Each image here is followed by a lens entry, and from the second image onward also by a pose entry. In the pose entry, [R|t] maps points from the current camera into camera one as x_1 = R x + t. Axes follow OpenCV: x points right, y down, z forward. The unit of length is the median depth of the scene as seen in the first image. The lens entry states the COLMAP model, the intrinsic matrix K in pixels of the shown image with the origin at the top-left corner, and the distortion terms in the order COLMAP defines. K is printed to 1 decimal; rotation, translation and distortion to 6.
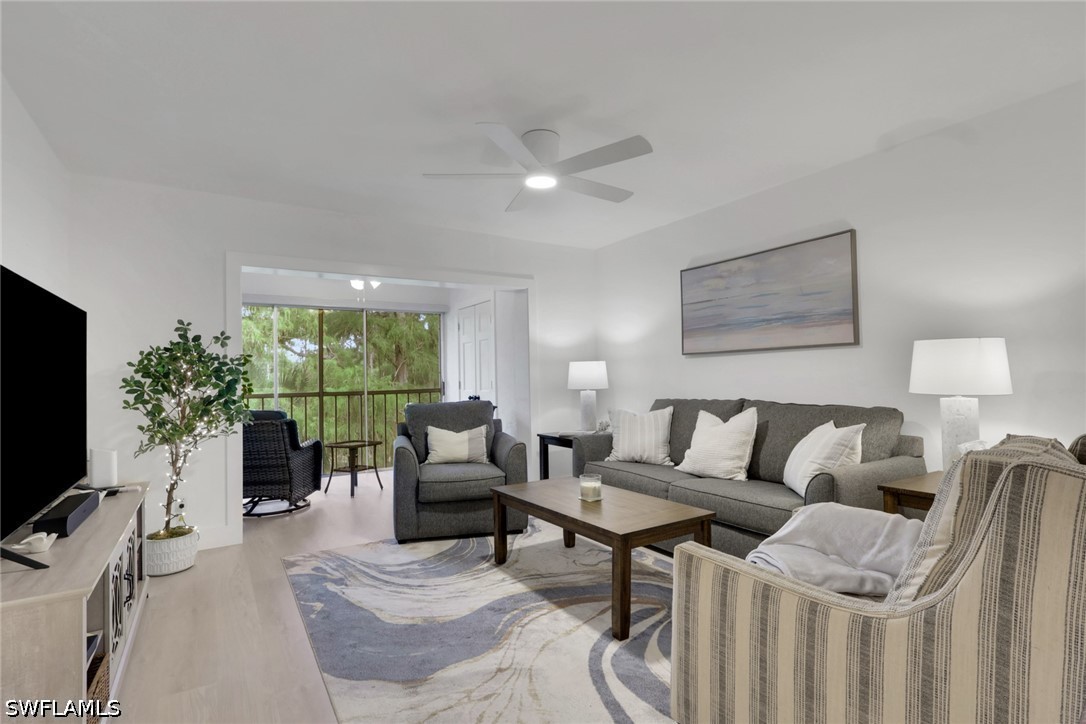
lens RADIAL K [[525.1, 0, 546.6], [0, 525.1, 362.8], [0, 0, 1]] dist [-0.000997, -0.000138]
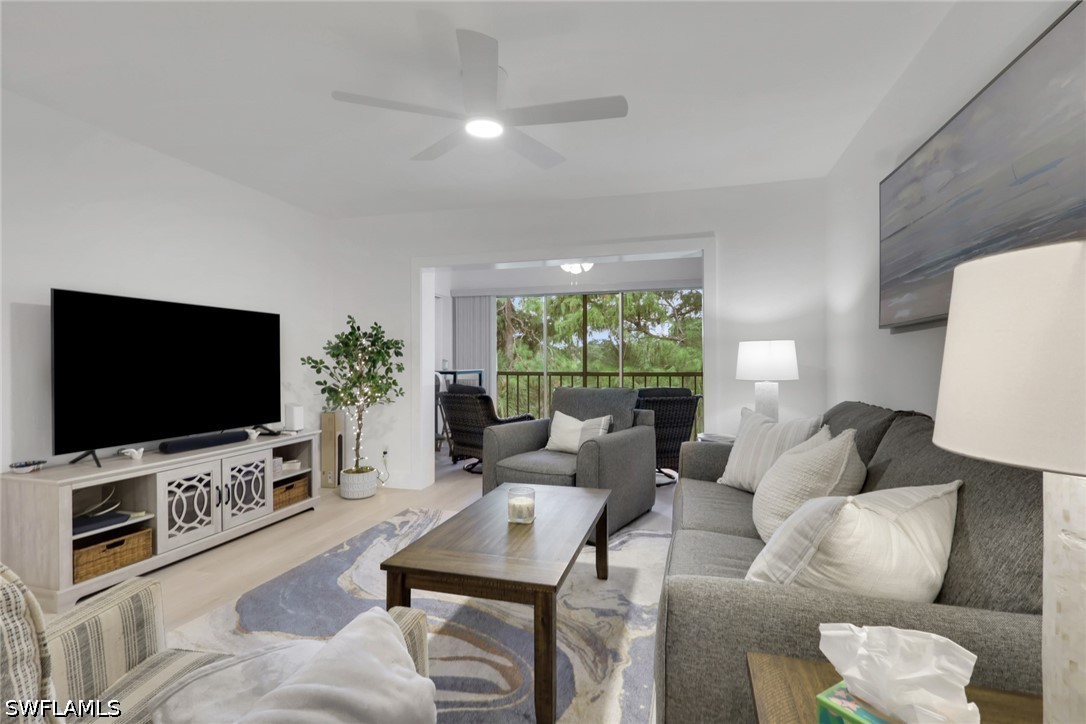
lens RADIAL K [[518.1, 0, 543.0], [0, 518.1, 362.0], [0, 0, 1]] dist [-0.000302, 0.000152]
pose [[0.658191, 0.018867, -0.752615, 0.639041], [0.009032, 0.999416, 0.032952, -0.000573], [0.752797, -0.028486, 0.657636, 0.489131]]
